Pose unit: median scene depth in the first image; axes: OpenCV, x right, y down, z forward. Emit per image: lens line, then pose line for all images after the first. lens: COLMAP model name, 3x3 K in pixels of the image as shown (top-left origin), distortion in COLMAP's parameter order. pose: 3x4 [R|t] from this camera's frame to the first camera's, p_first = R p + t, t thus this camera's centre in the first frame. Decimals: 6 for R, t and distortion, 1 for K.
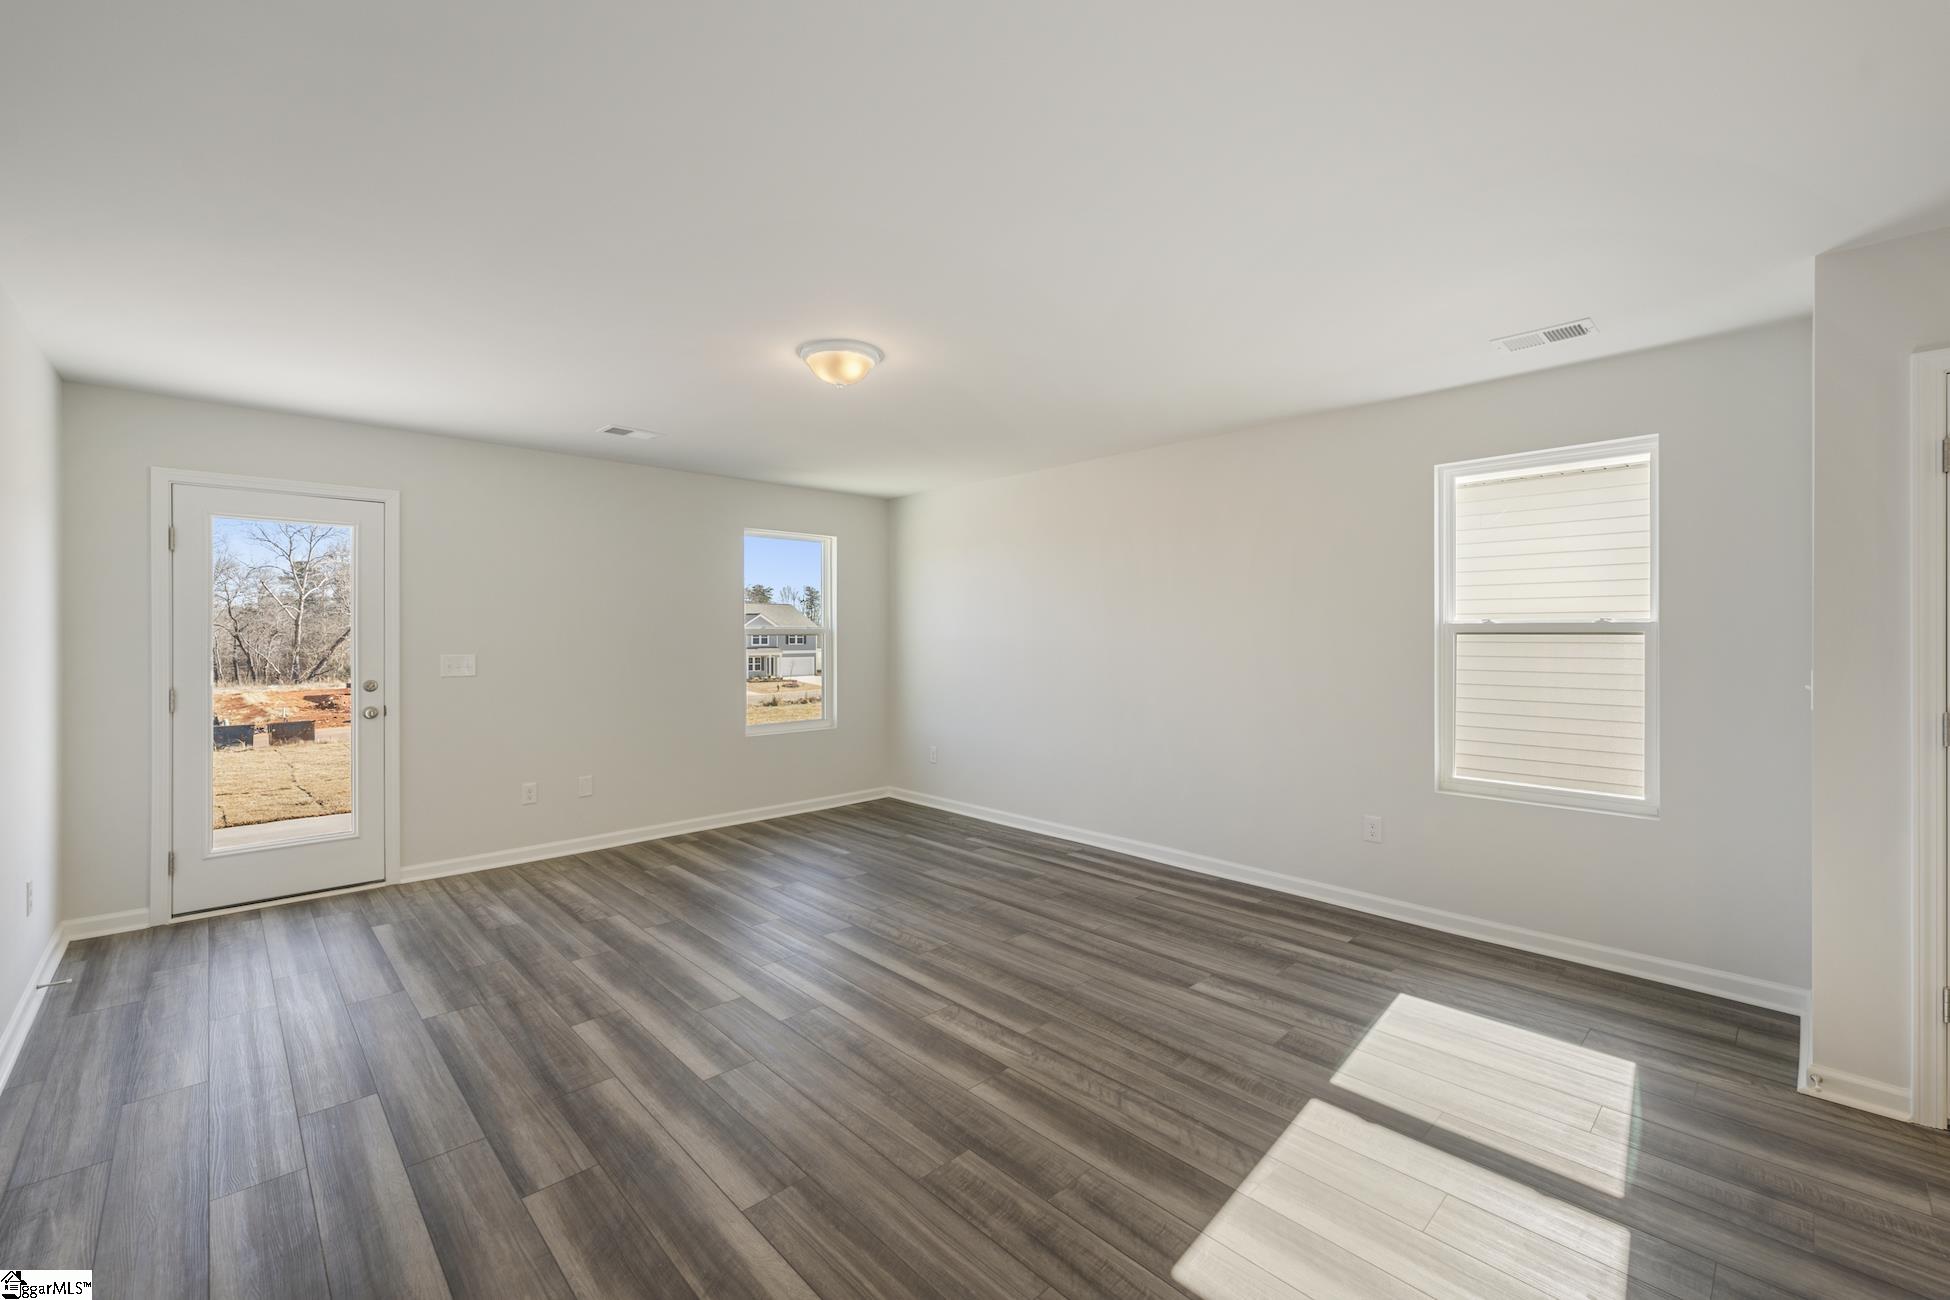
lens RADIAL K [[764.3, 0, 977.4], [0, 764.3, 636.2], [0, 0, 1]] dist [-0.001484, -0.000033]
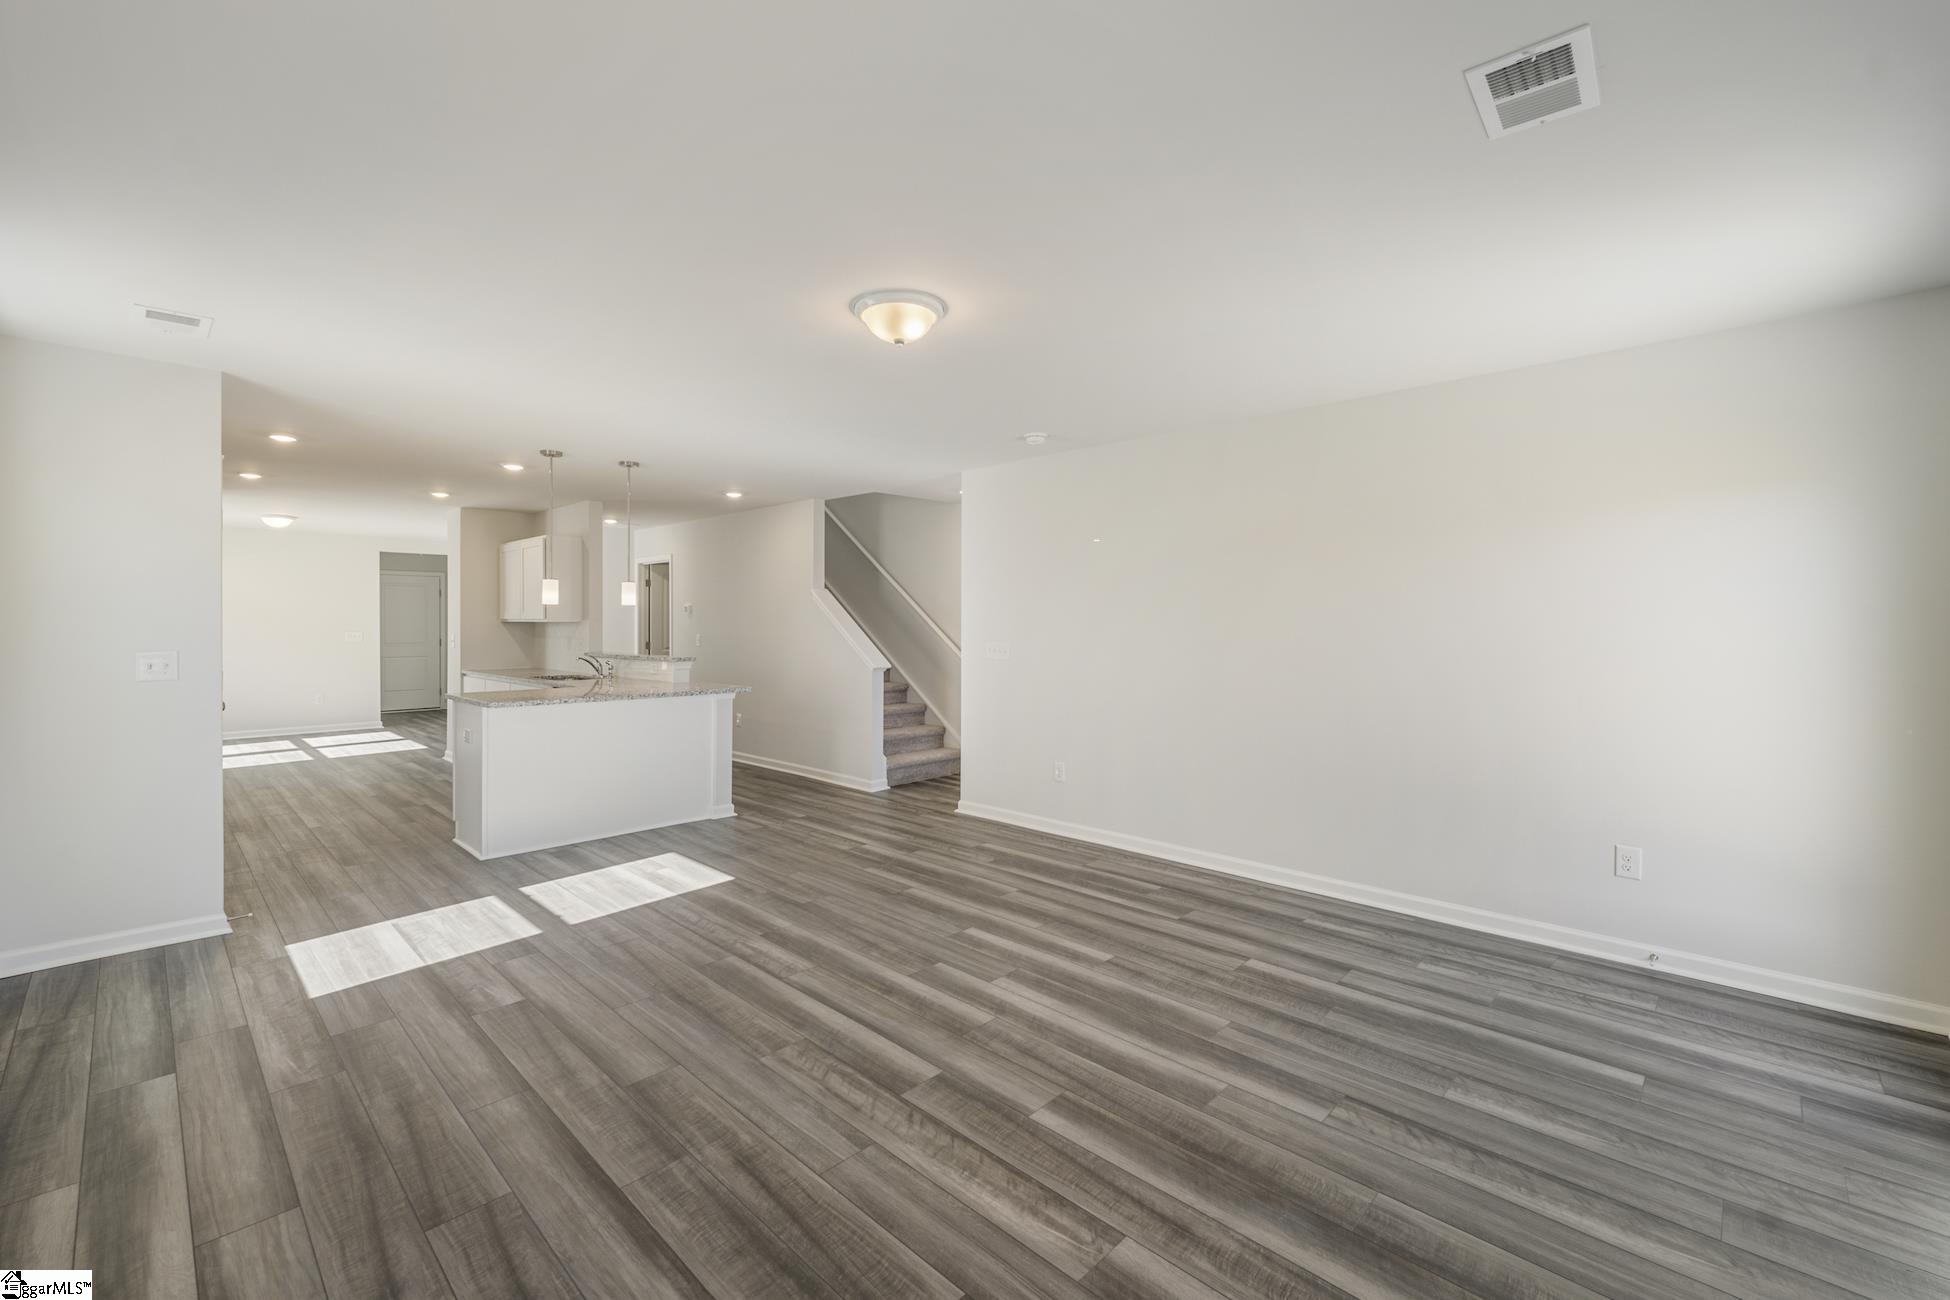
lens RADIAL K [[764.3, 0, 972.3], [0, 764.3, 635.9], [0, 0, 1]] dist [-0.001484, -0.000033]
pose [[-0.999089, 0.000924, -0.042664, -0.231148], [0.000103, 0.999815, 0.019246, -0.007116], [0.042673, 0.019224, -0.998904, 1.920019]]
